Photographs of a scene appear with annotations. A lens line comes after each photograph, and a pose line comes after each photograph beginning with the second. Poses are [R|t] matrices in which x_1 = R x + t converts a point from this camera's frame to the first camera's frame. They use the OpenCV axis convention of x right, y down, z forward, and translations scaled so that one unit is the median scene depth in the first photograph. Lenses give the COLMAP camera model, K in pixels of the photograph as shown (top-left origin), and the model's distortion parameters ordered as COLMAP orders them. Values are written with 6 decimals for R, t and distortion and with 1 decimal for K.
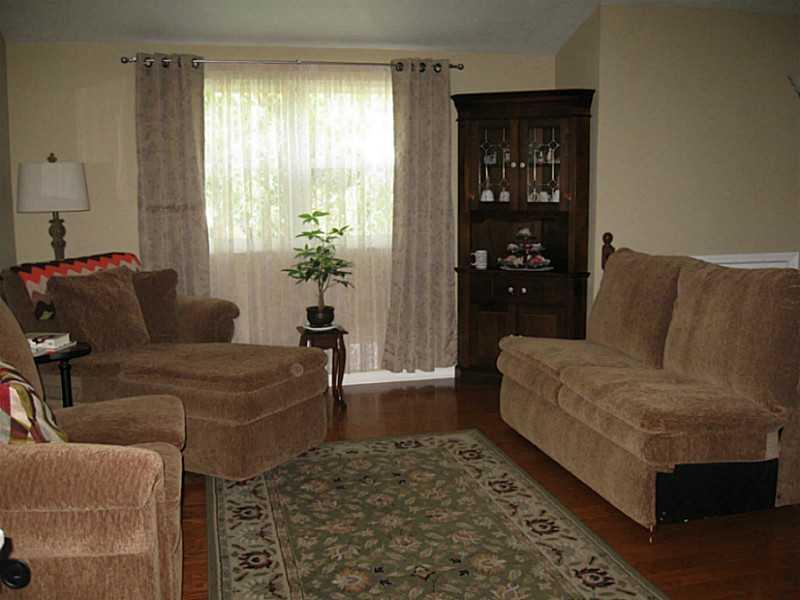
lens RADIAL K [[824.5, 0, 418.2], [0, 824.5, 301.2], [0, 0, 1]] dist [-0.126049, 0.004729]
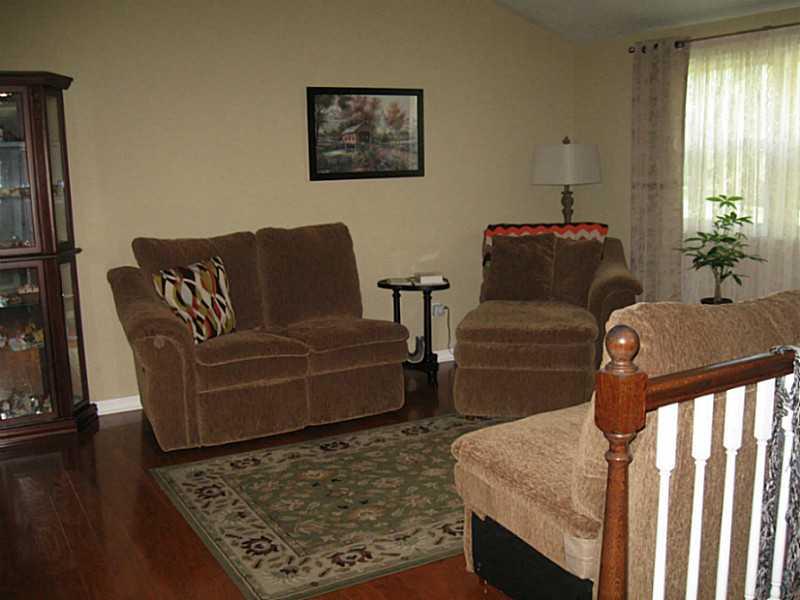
lens RADIAL K [[824.5, 0, 418.2], [0, 824.5, 301.2], [0, 0, 1]] dist [-0.126049, 0.004729]
pose [[0.265247, 0.159380, -0.950917, 0.943895], [-0.106037, 0.985083, 0.135528, -0.110683], [0.958332, 0.064884, 0.278190, 0.602394]]
